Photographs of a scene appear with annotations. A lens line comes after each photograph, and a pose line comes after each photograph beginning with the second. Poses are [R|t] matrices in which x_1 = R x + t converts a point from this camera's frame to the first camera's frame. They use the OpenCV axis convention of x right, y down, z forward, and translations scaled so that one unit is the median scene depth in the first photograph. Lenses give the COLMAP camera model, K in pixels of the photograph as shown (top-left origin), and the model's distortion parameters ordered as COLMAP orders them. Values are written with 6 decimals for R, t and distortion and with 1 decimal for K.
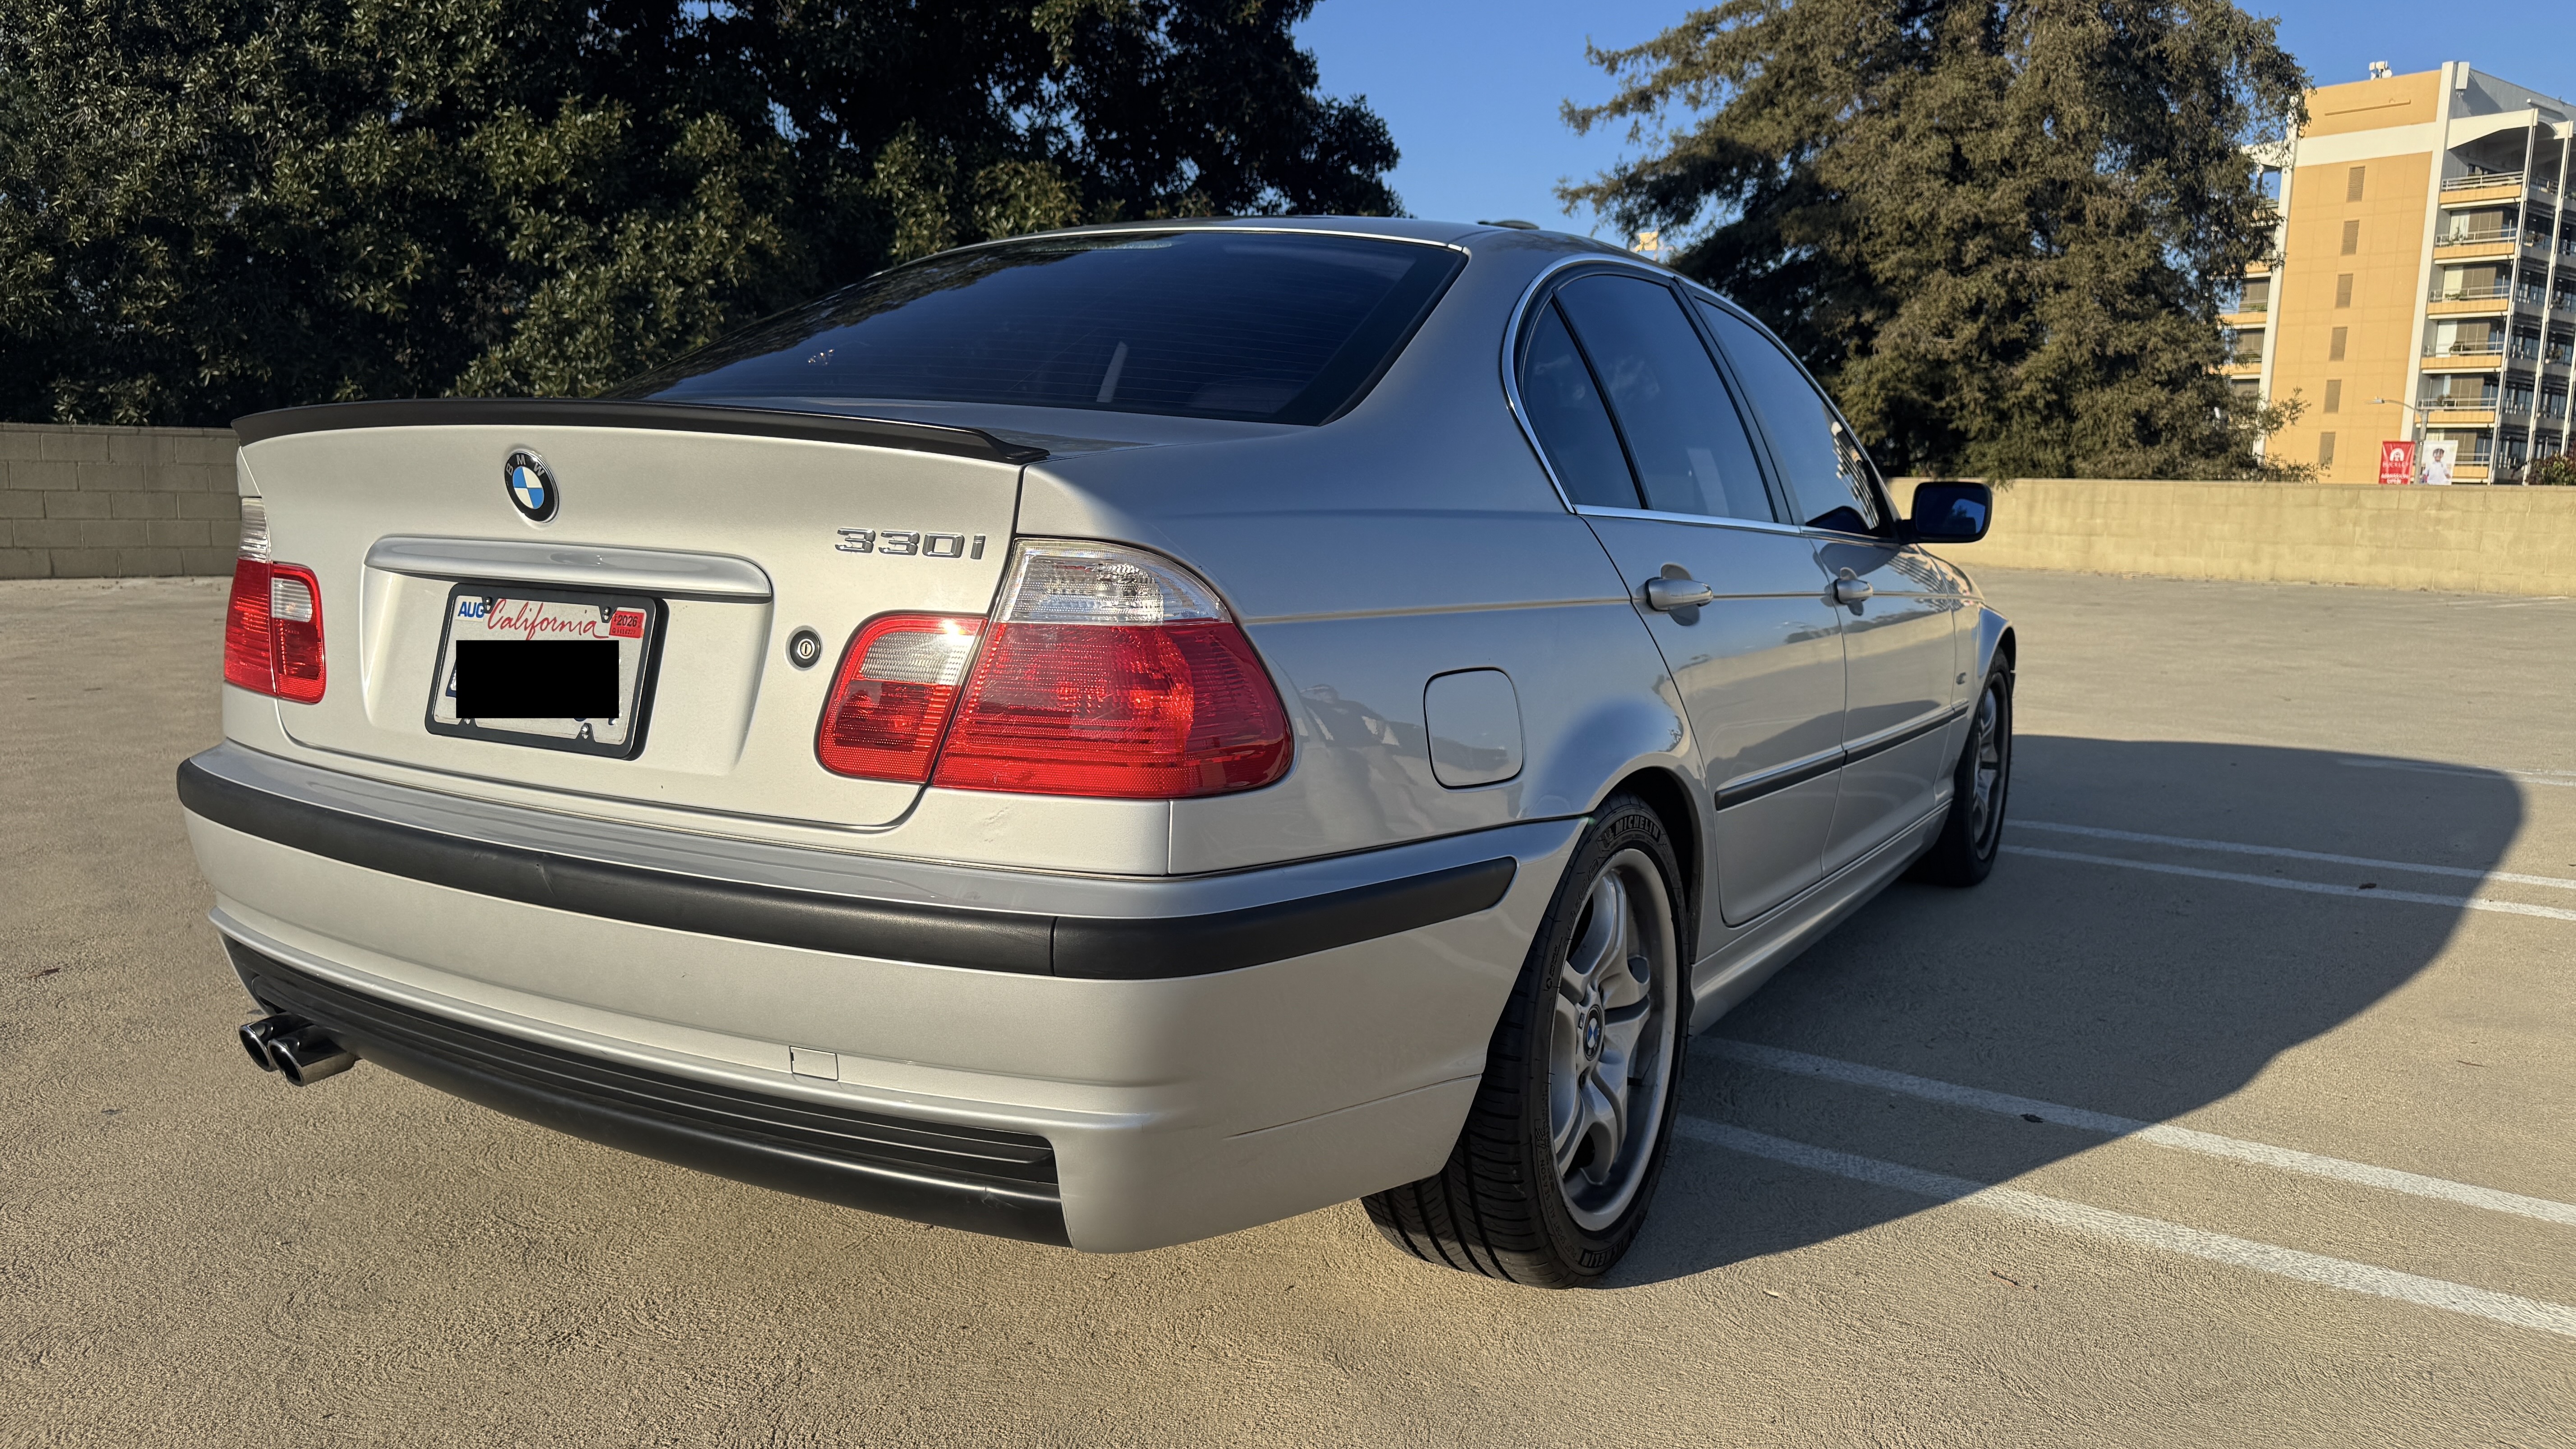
lens RADIAL K [[1815.5, 0, 1295.4], [0, 1815.5, 744.8], [0, 0, 1]] dist [0.048226, -0.051622]
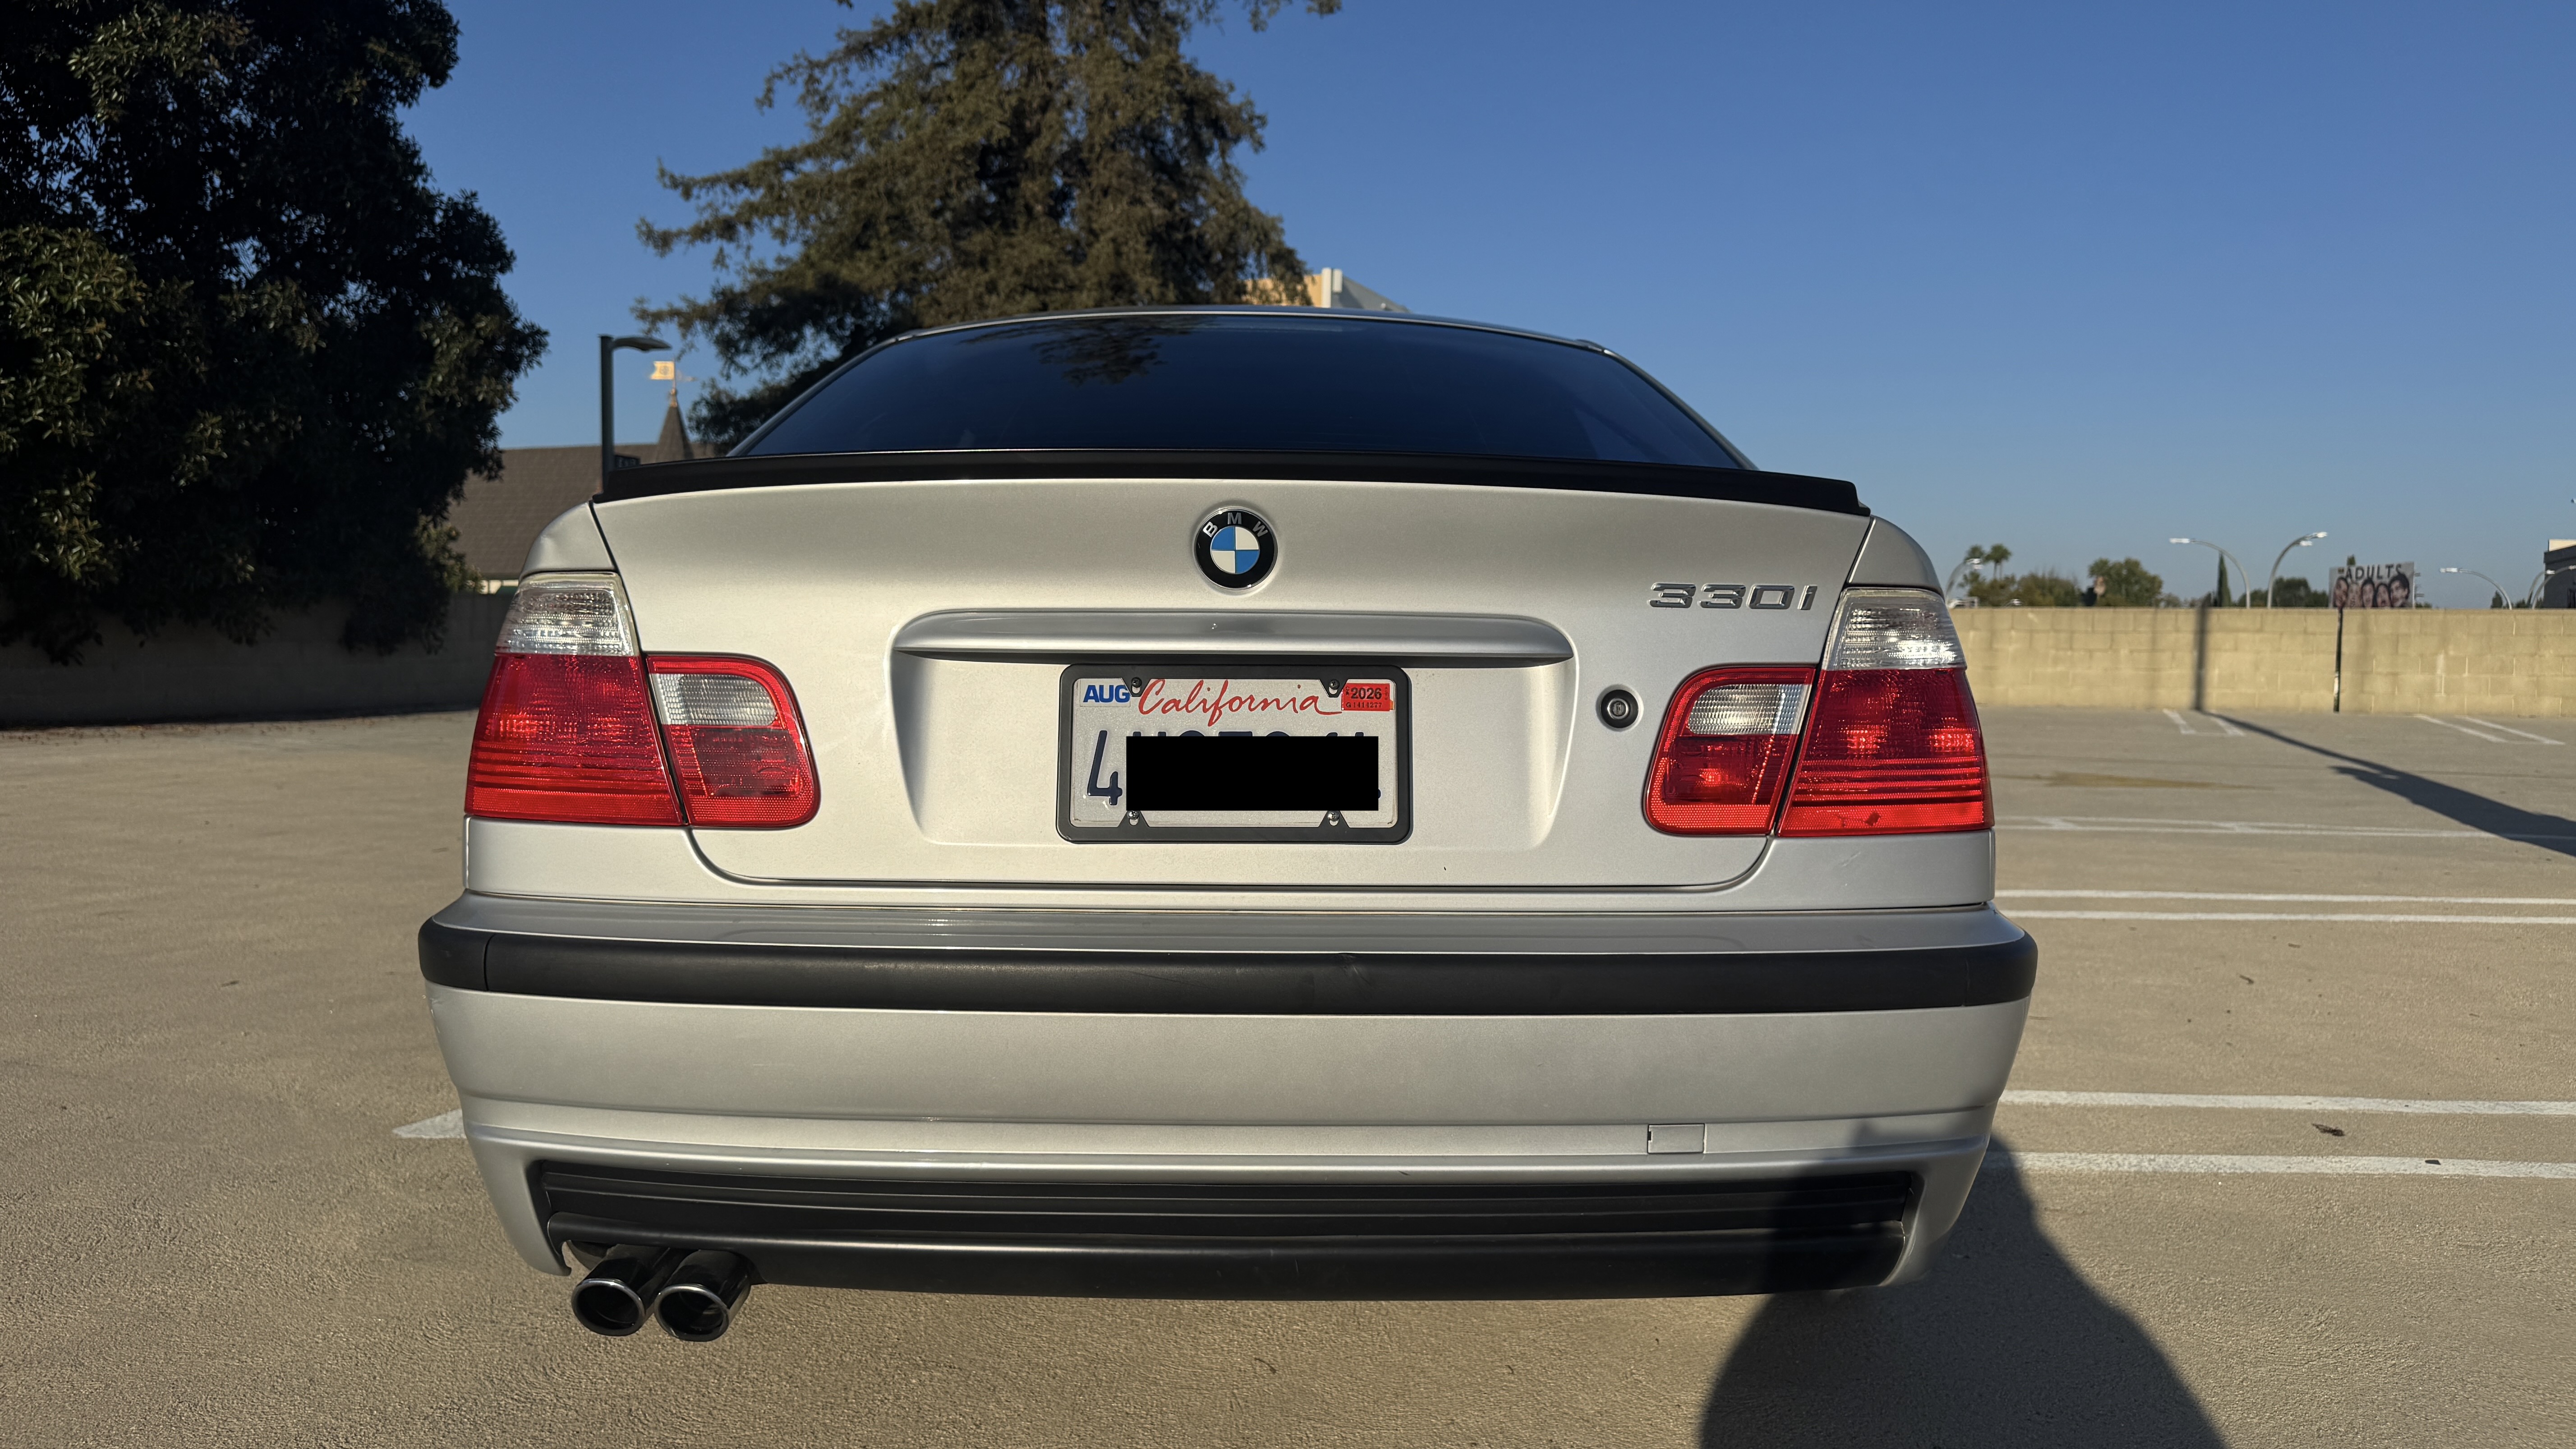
lens RADIAL K [[1815.5, 0, 1305.6], [0, 1815.5, 719.9], [0, 0, 1]] dist [0.048226, -0.051622]
pose [[0.857798, -0.039644, 0.512456, -0.084998], [0.083065, 0.994608, -0.062097, -0.000084], [-0.507231, 0.095834, 0.856465, 0.023608]]
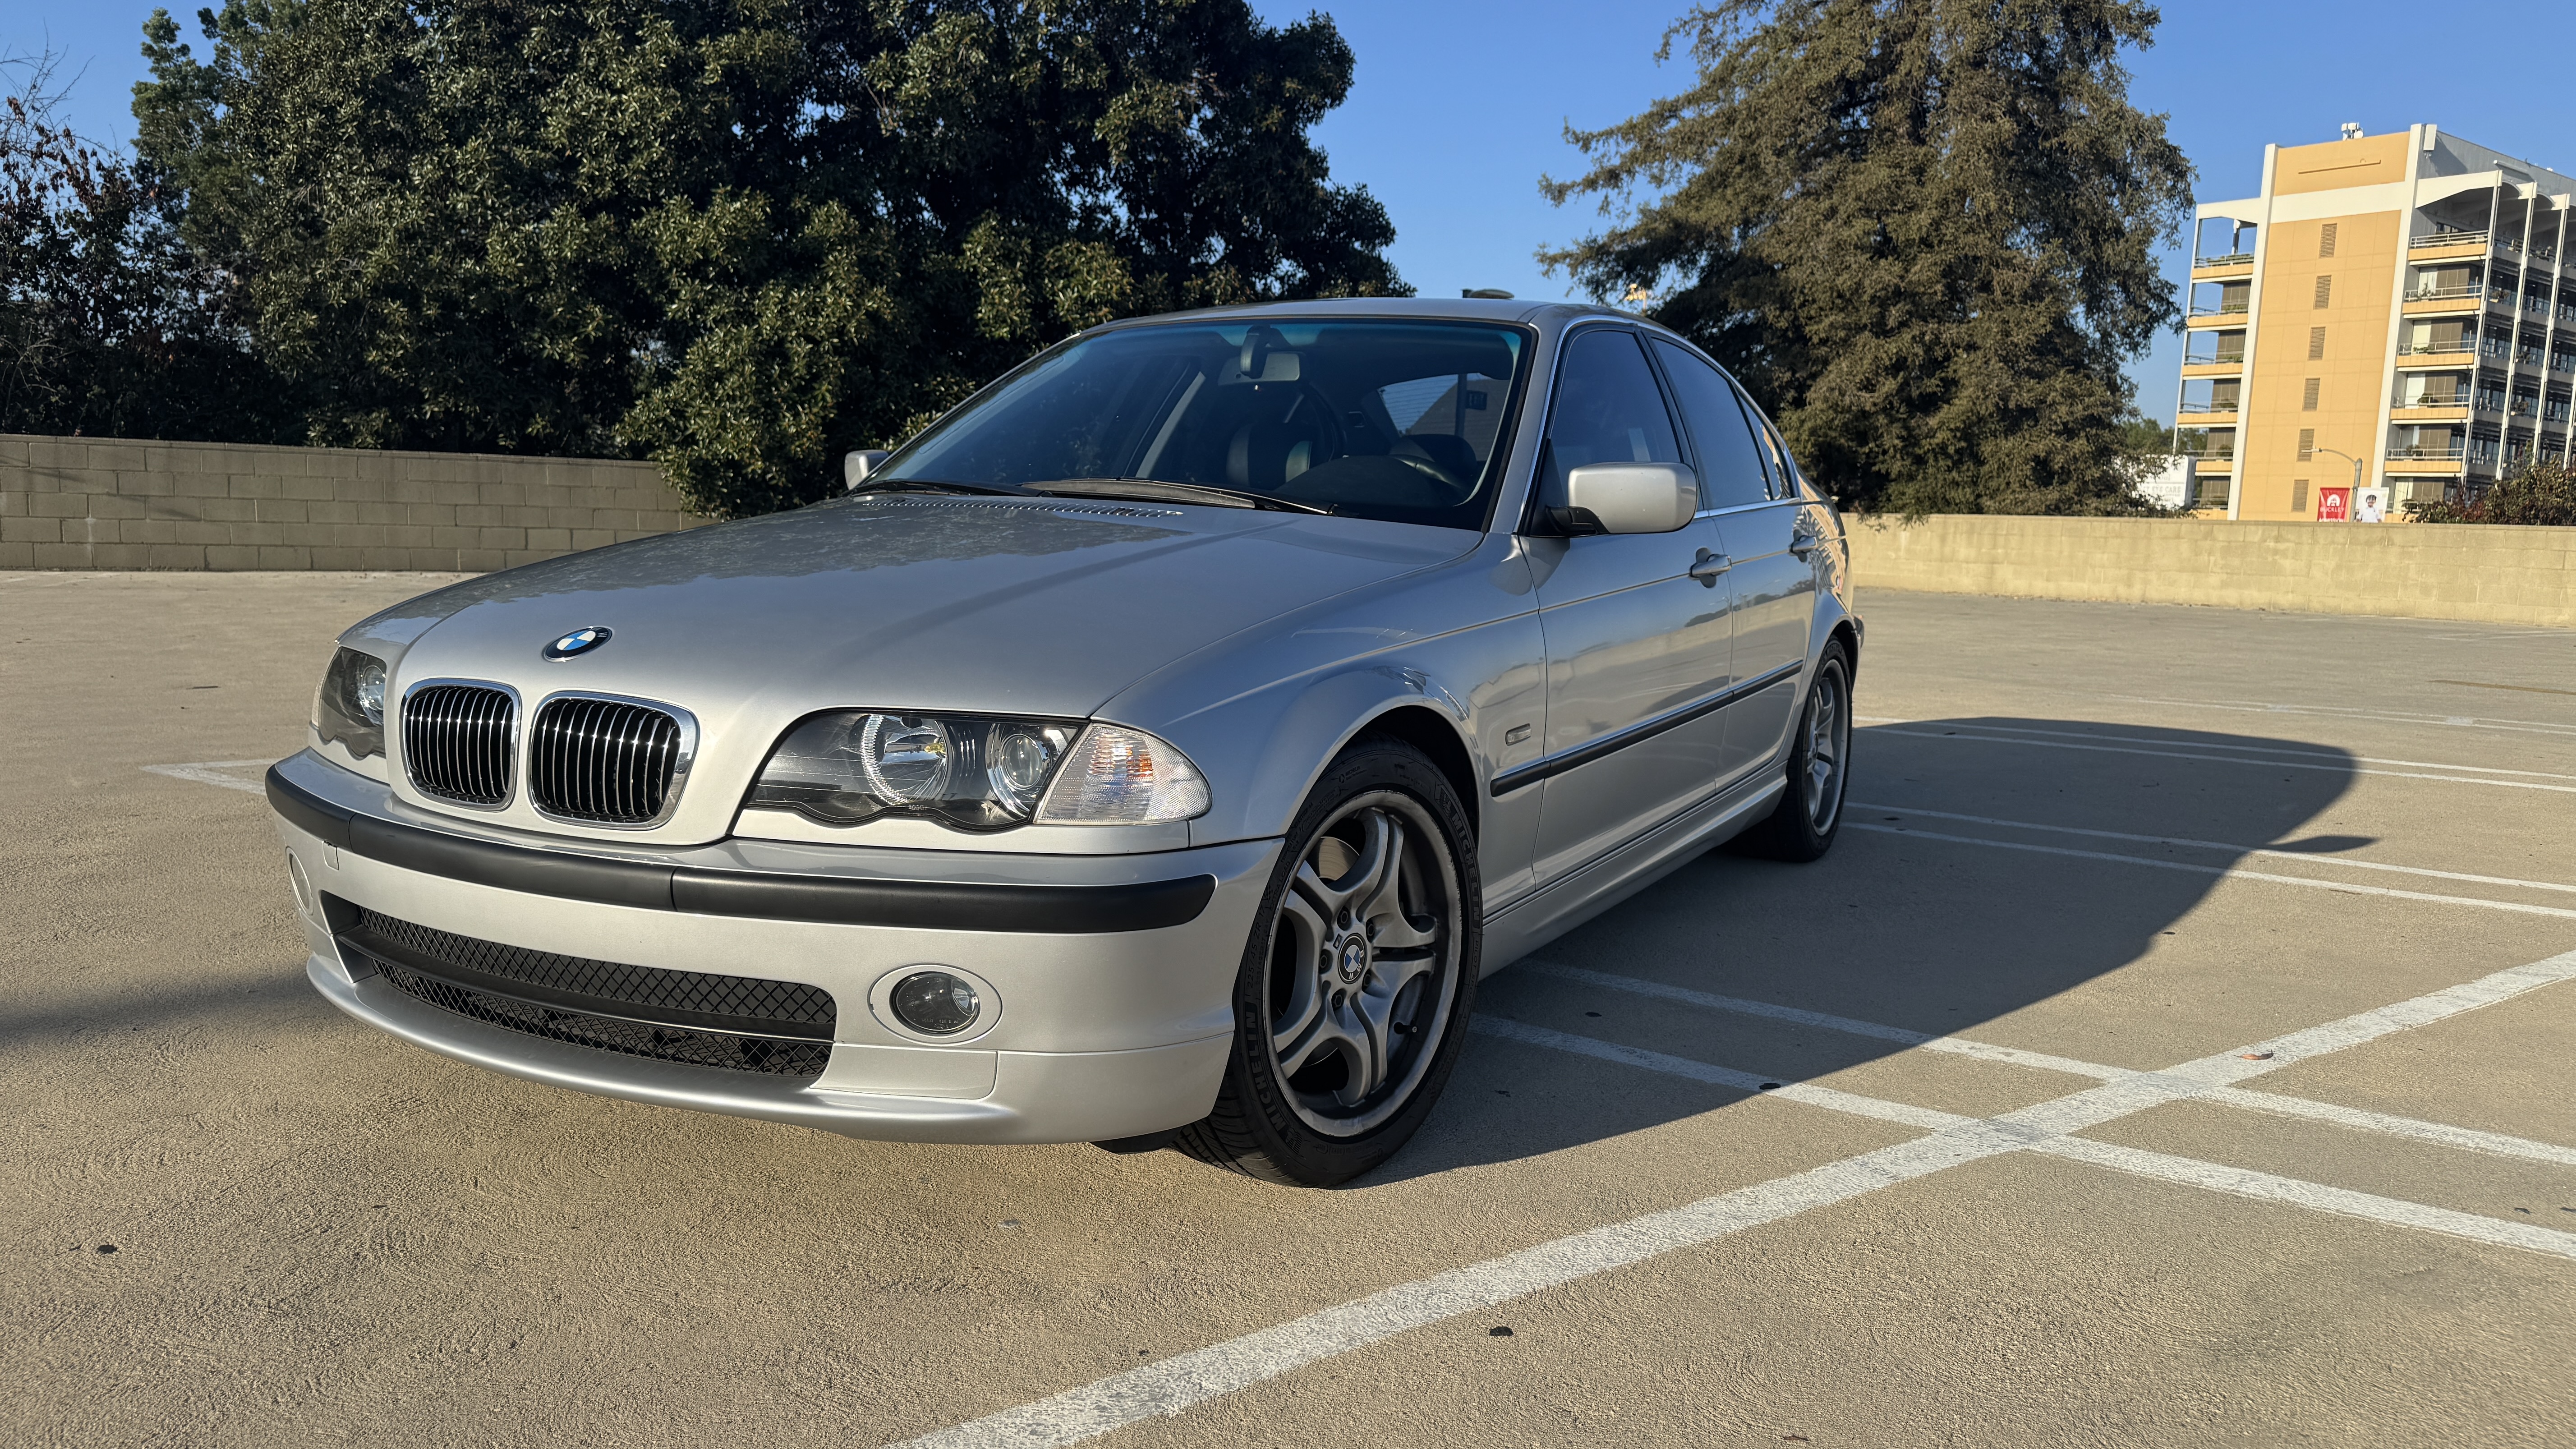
lens RADIAL K [[1815.5, 0, 1271.9], [0, 1815.5, 726.2], [0, 0, 1]] dist [0.048226, -0.051622]
pose [[0.999885, 0.012043, -0.009219, -0.008107], [-0.012312, 0.999482, -0.029729, 0.031174], [0.008857, 0.029839, 0.999515, -0.169010]]
